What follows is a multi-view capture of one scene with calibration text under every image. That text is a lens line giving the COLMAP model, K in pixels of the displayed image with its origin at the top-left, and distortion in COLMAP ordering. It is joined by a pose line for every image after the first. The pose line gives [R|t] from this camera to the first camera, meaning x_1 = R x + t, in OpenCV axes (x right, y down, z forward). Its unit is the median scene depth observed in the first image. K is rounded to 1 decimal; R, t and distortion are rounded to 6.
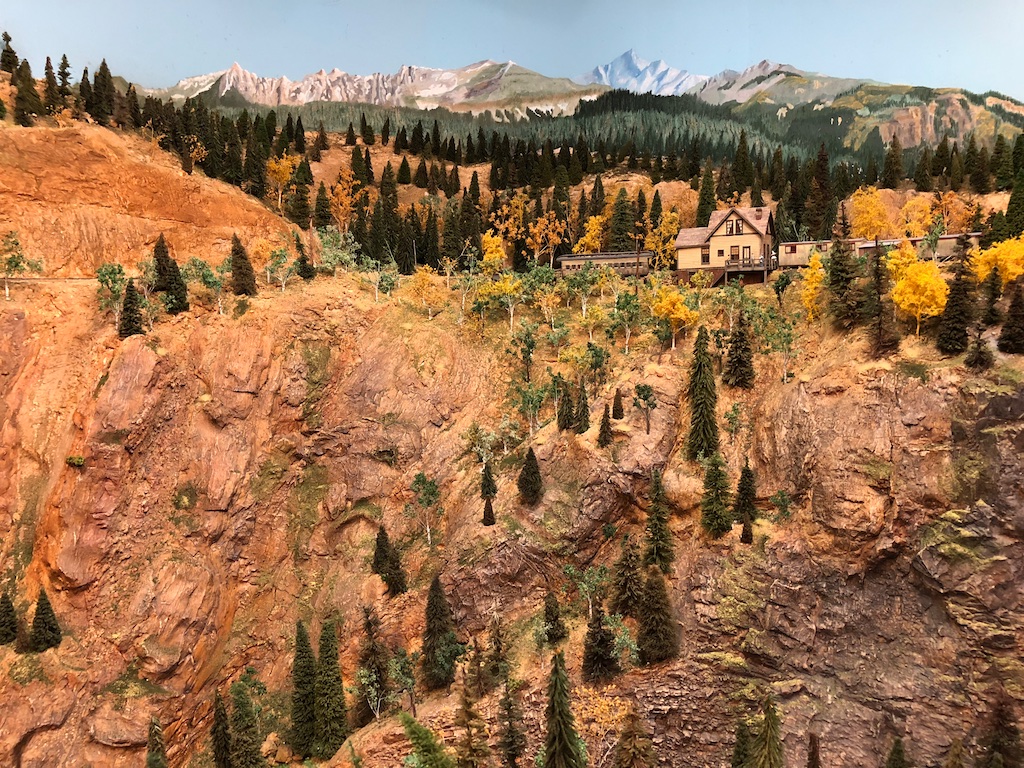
lens RADIAL K [[843.0, 0, 504.1], [0, 843.0, 376.7], [0, 0, 1]] dist [0.036322, -0.043726]
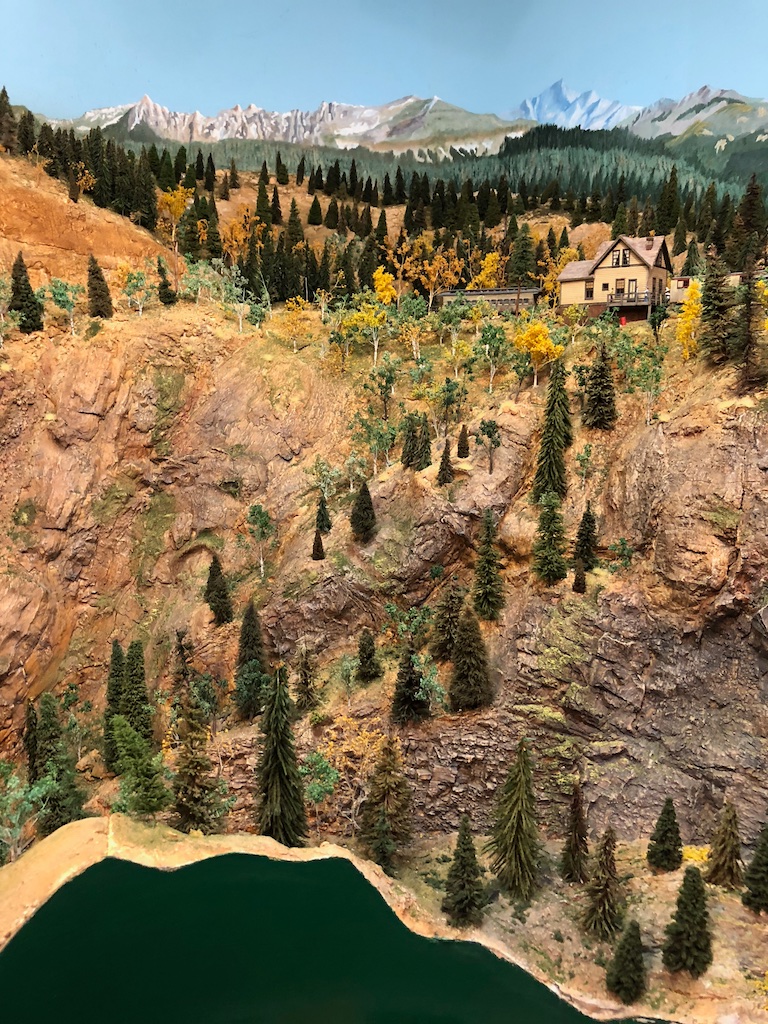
lens RADIAL K [[843.0, 0, 378.4], [0, 843.0, 503.6], [0, 0, 1]] dist [0.036322, -0.043726]
pose [[0.989787, 0.053932, -0.131955, 0.166791], [-0.046761, 0.997287, 0.056850, 0.052000], [0.134663, -0.050099, 0.989624, 0.059565]]
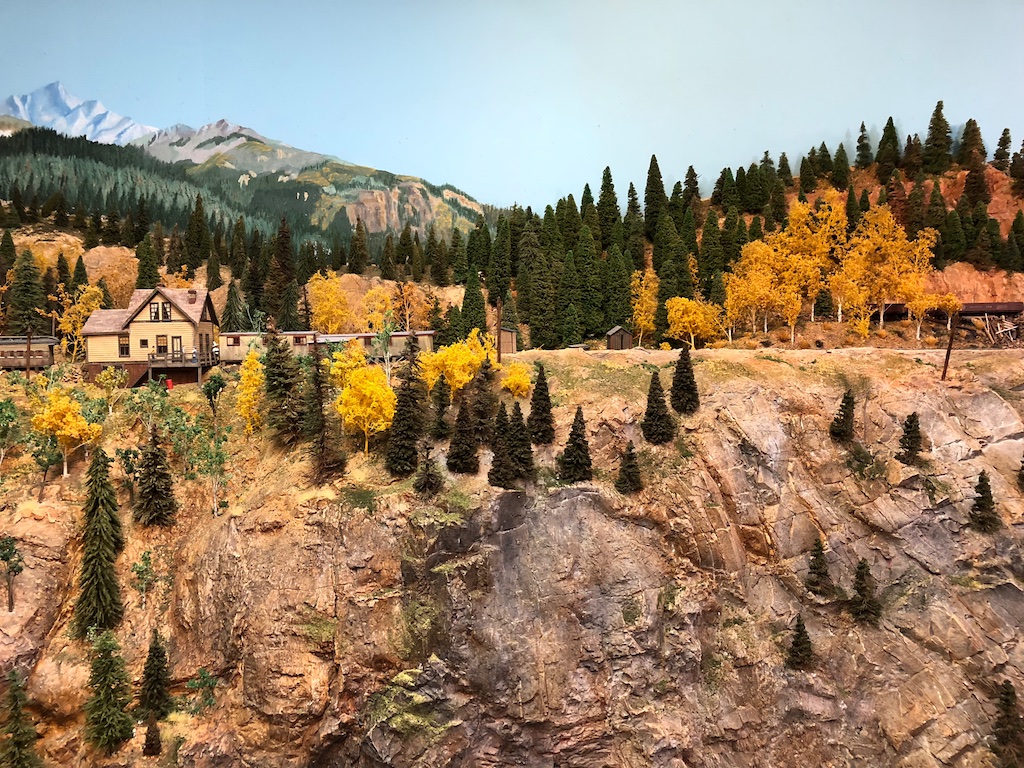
lens RADIAL K [[843.0, 0, 499.2], [0, 843.0, 380.7], [0, 0, 1]] dist [0.036322, -0.043726]
pose [[0.855065, -0.004771, 0.518498, 0.148032], [0.042484, 0.997240, -0.060883, -0.057065], [-0.516777, 0.074087, 0.852908, 0.186655]]
